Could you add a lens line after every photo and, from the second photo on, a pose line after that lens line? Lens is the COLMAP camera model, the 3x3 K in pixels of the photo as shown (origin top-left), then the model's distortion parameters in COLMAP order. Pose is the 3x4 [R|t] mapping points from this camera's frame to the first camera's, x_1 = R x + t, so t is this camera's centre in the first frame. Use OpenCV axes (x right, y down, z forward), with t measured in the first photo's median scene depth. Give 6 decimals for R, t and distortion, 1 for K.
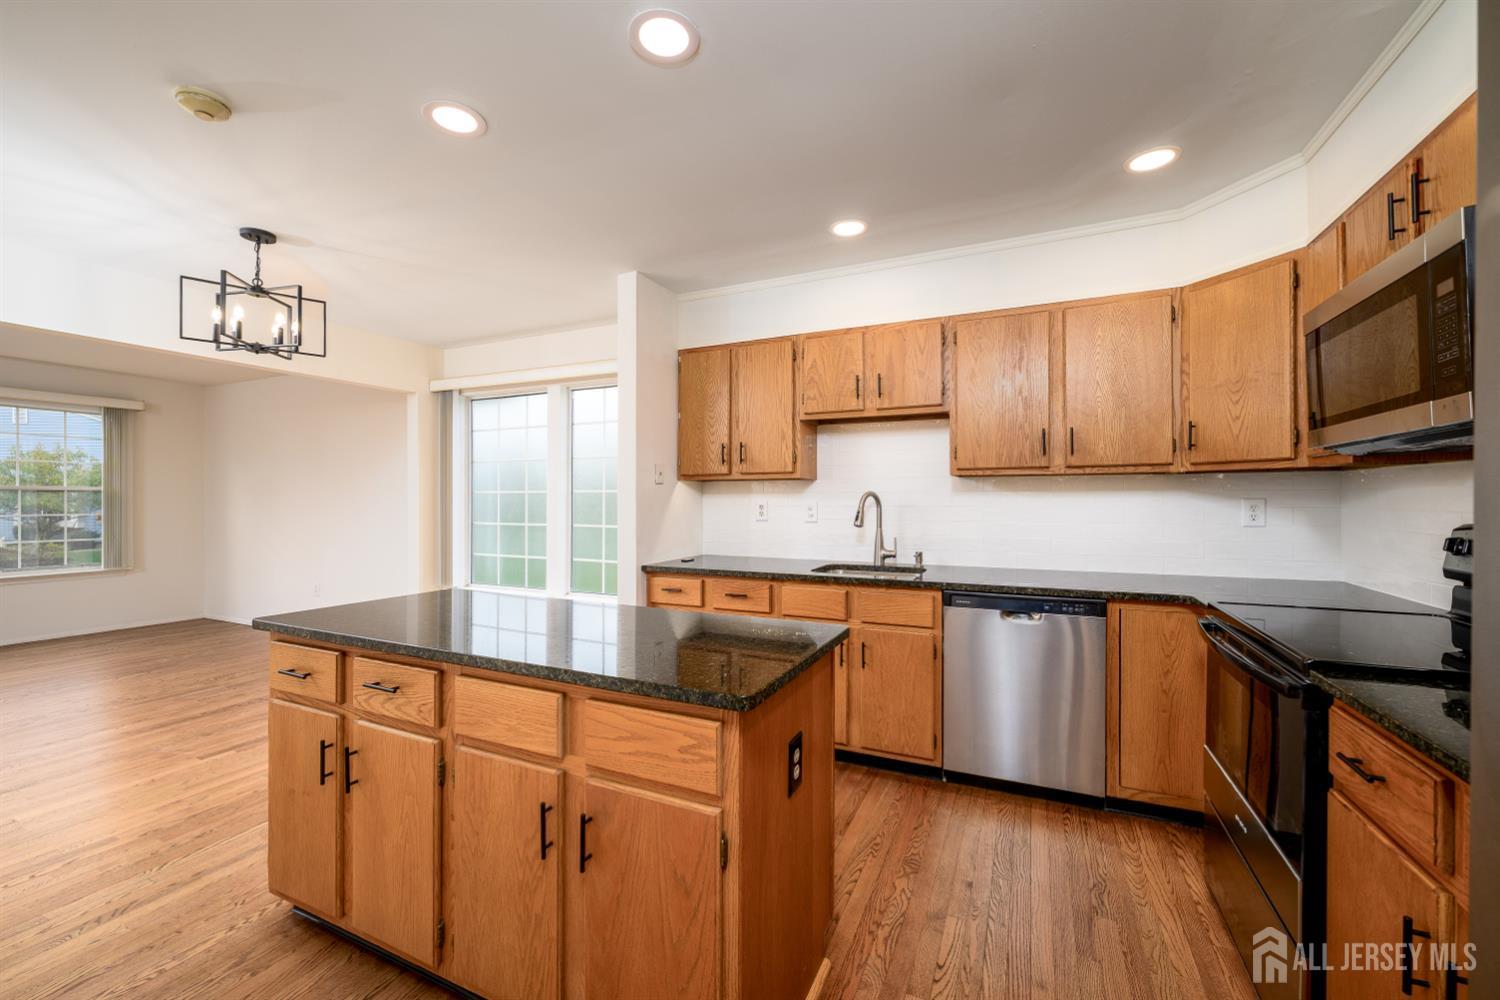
lens RADIAL K [[600.2, 0, 750.0], [0, 600.2, 500.0], [0, 0, 1]] dist [0.001968, 0.000173]
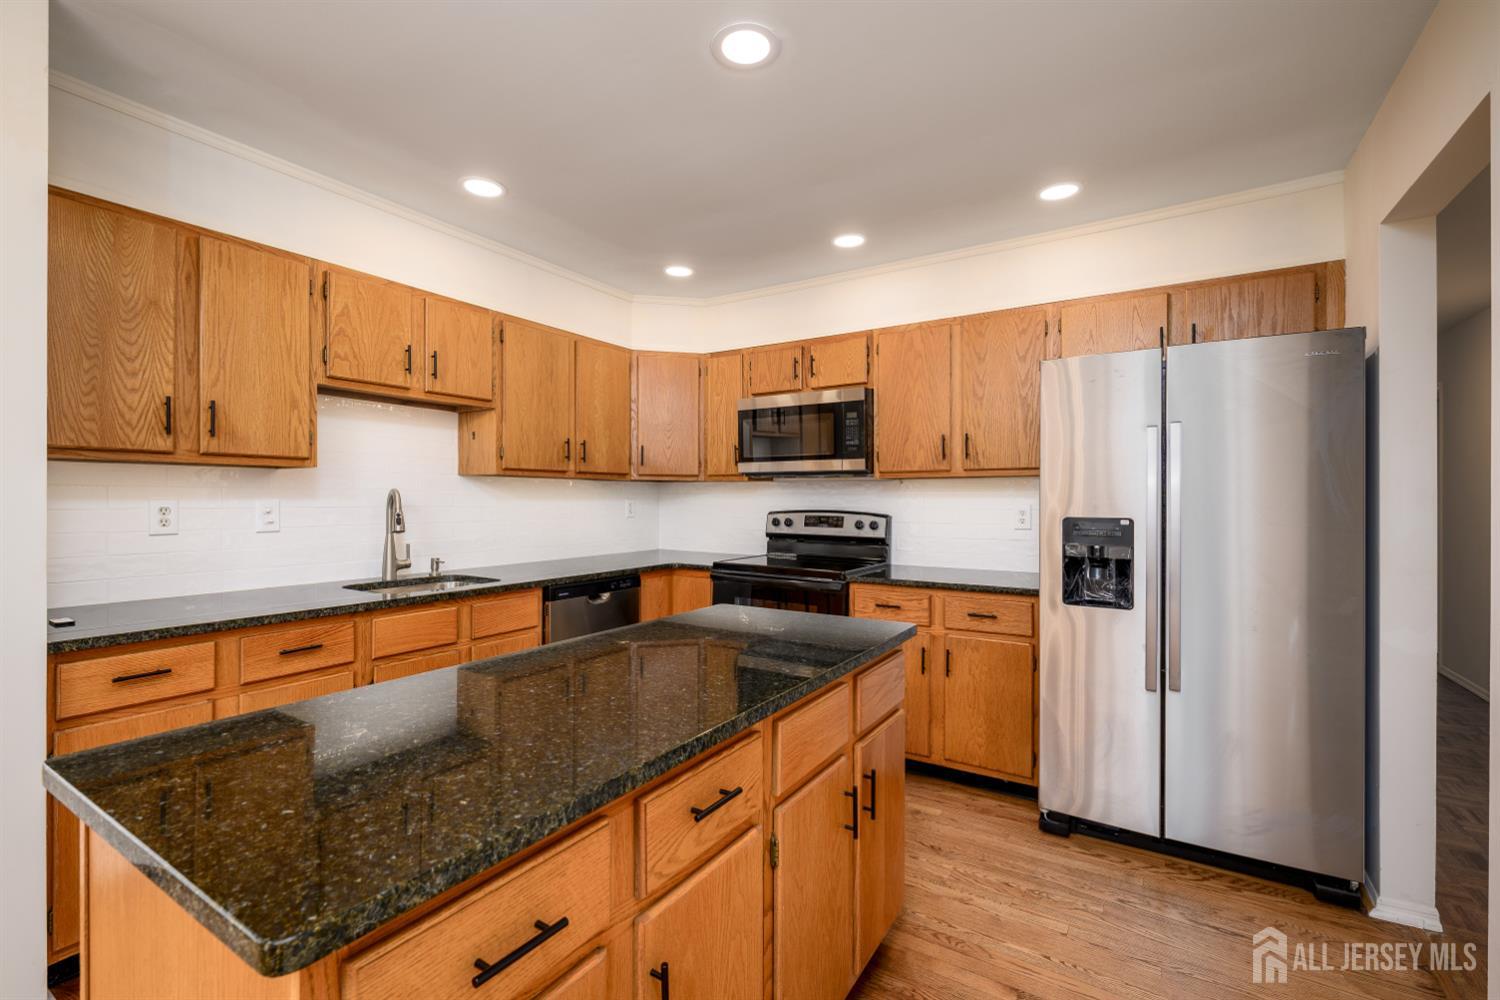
lens RADIAL K [[649.9, 0, 750.0], [0, 649.9, 500.0], [0, 0, 1]] dist [-0.000610, -0.000027]
pose [[0.125539, -0.002188, 0.992086, -0.640383], [-0.006234, 0.999976, 0.002994, -0.004785], [-0.992069, -0.006561, 0.125522, 0.439287]]
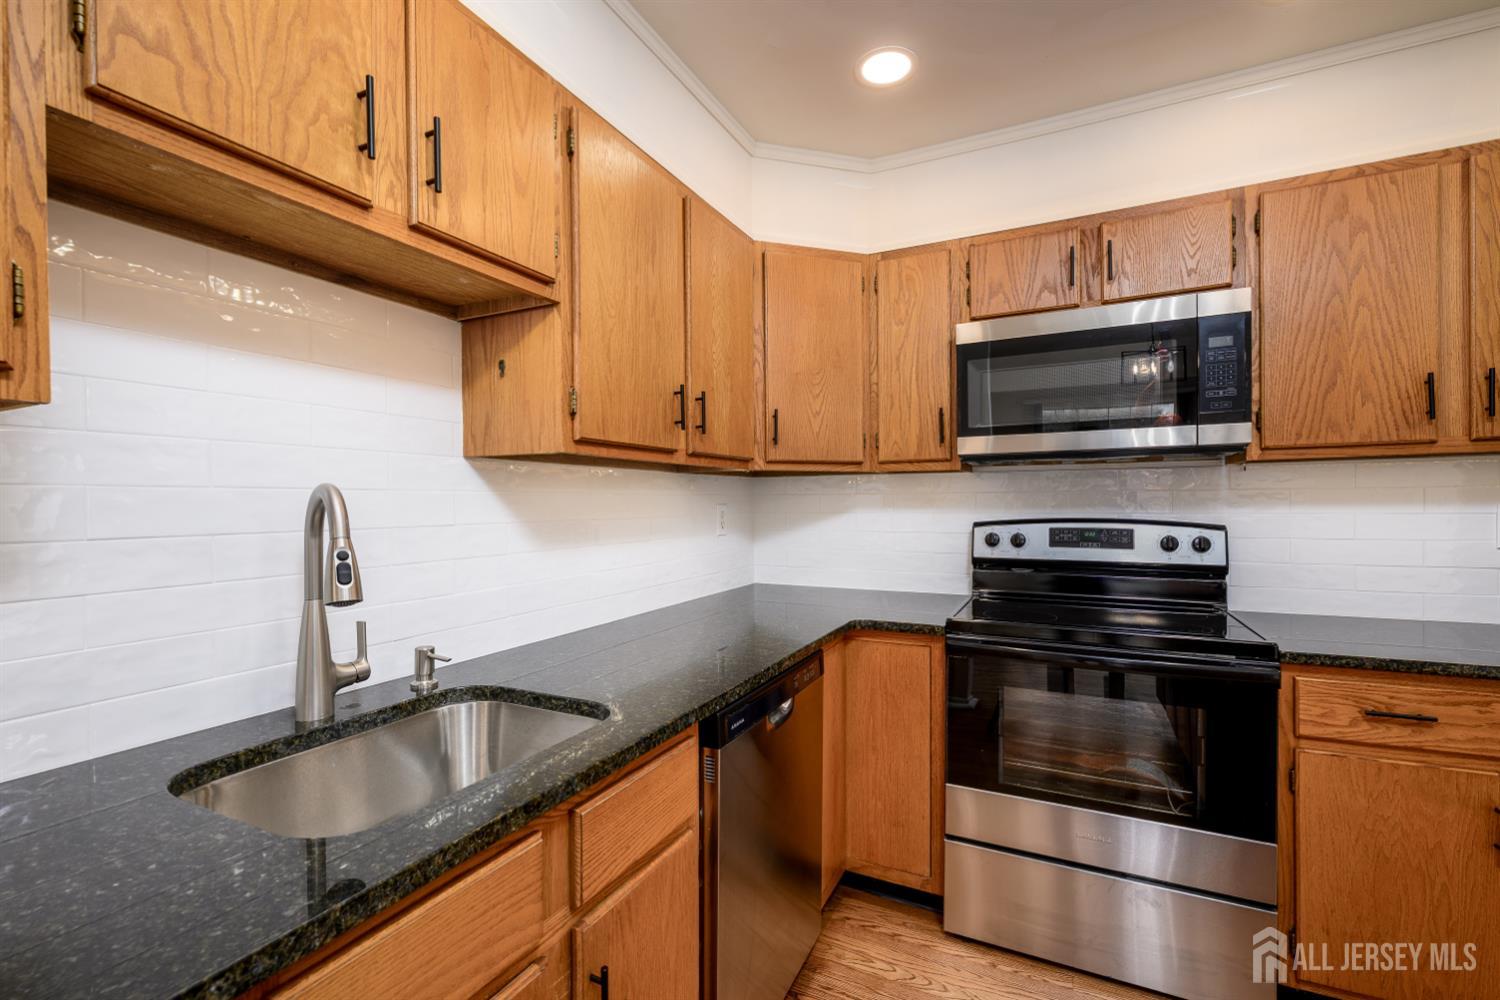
lens RADIAL K [[657.8, 0, 746.7], [0, 657.8, 506.4], [0, 0, 1]] dist [0.000150, -0.000410]
pose [[0.025659, -0.006162, 0.999652, -0.133511], [0.007066, 0.999957, 0.005982, -0.003502], [-0.999646, 0.006910, 0.025701, 0.823544]]
